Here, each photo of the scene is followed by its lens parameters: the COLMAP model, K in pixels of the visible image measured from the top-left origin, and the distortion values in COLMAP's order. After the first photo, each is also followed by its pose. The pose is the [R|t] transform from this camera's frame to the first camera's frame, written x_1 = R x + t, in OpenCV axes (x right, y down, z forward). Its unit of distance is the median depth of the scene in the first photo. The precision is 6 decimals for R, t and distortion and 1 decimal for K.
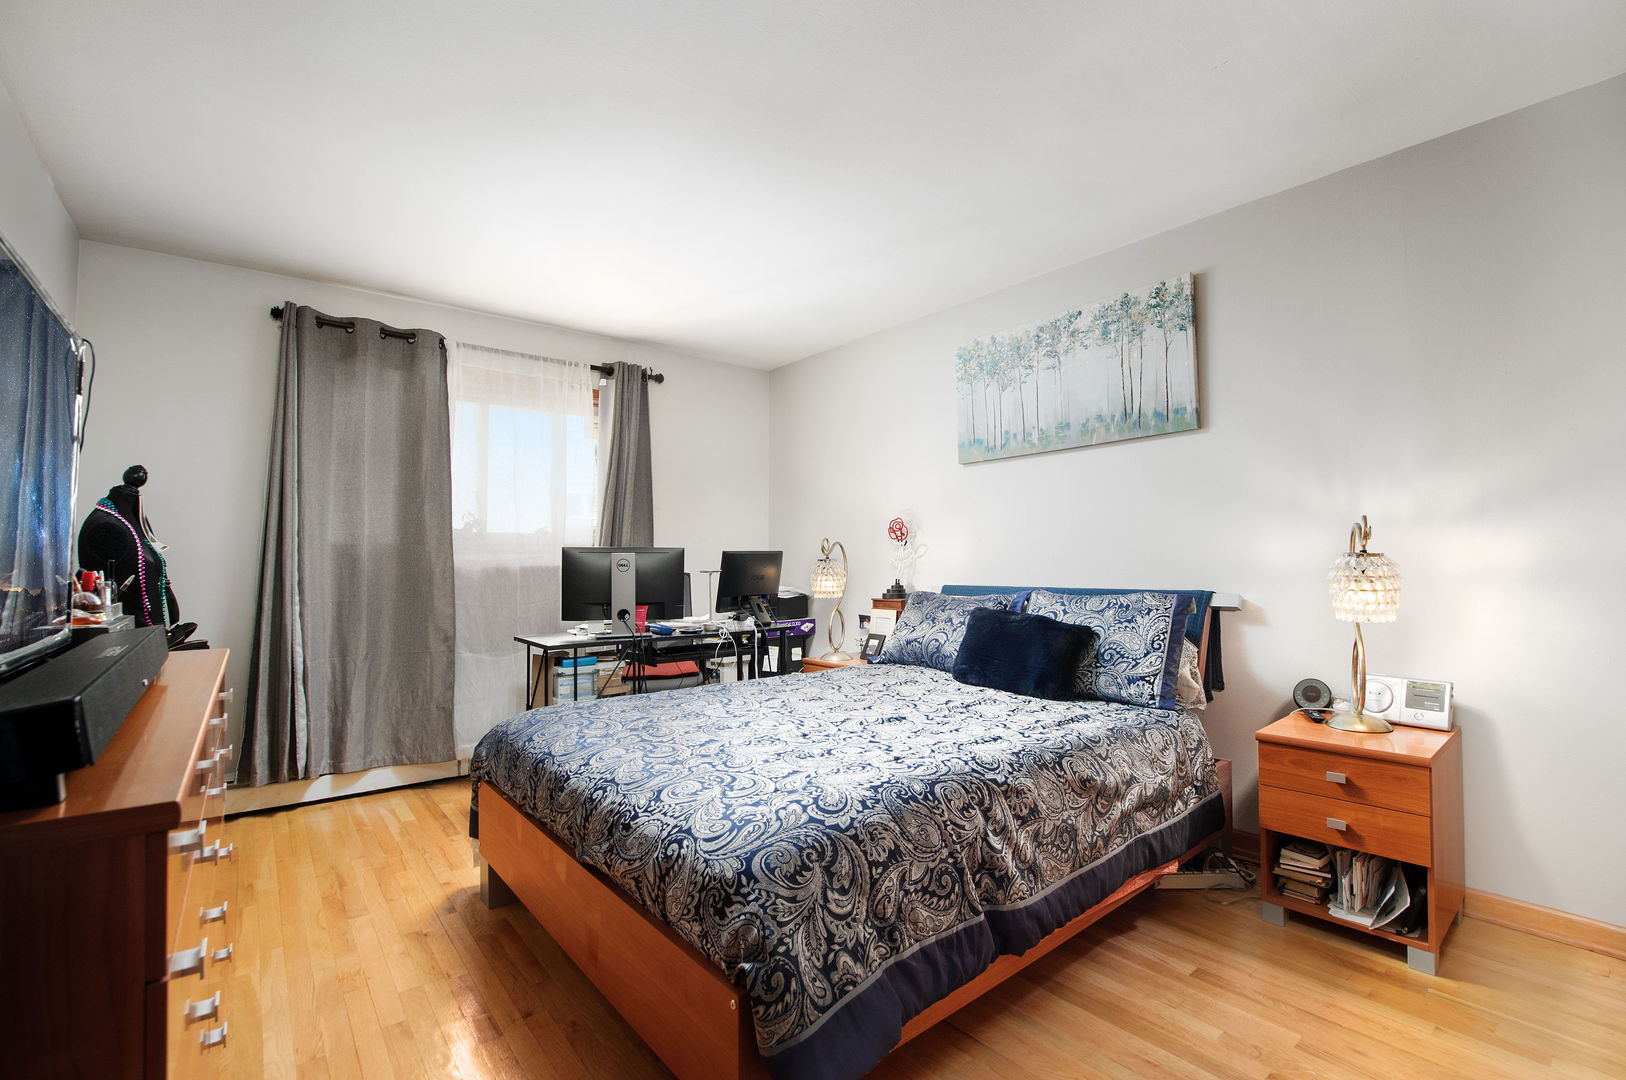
lens RADIAL K [[724.5, 0, 818.8], [0, 724.5, 546.2], [0, 0, 1]] dist [-0.032235, 0.013007]
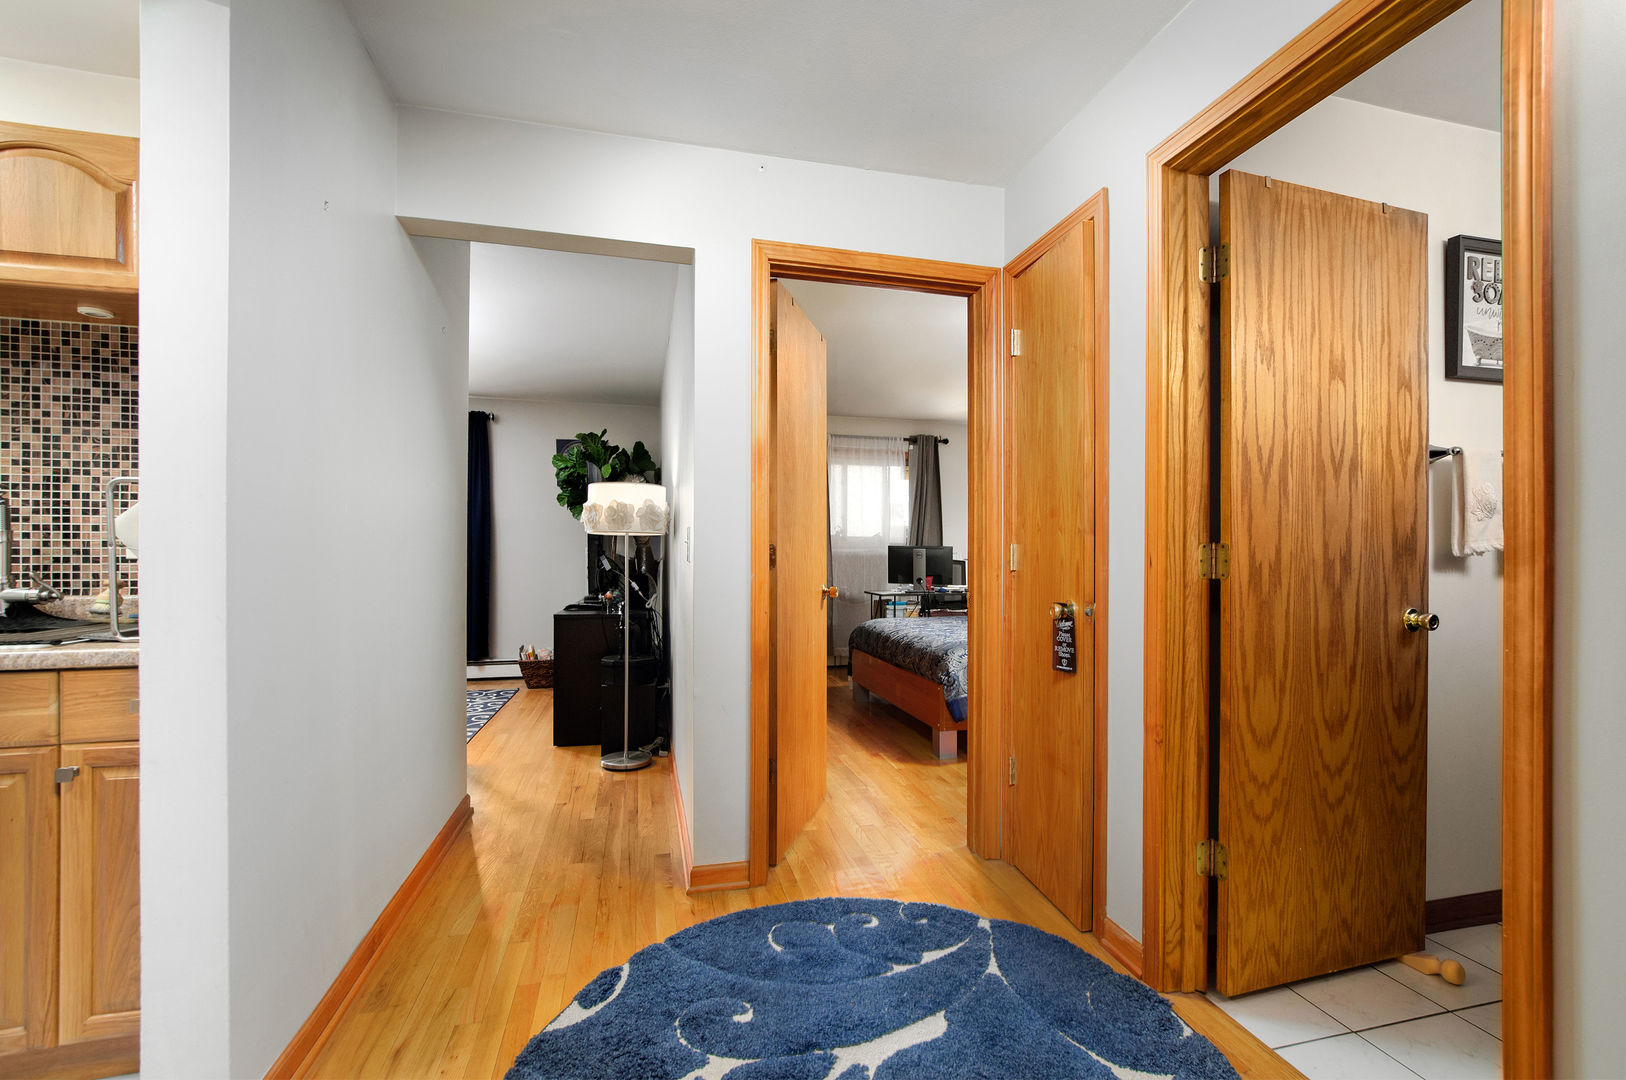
lens RADIAL K [[724.5, 0, 818.8], [0, 724.5, 546.2], [0, 0, 1]] dist [-0.032235, 0.013007]
pose [[0.906383, 0.006661, -0.422405, 0.281759], [-0.002323, 0.999939, 0.010781, -0.015154], [0.422451, -0.008791, 0.906343, -0.801767]]
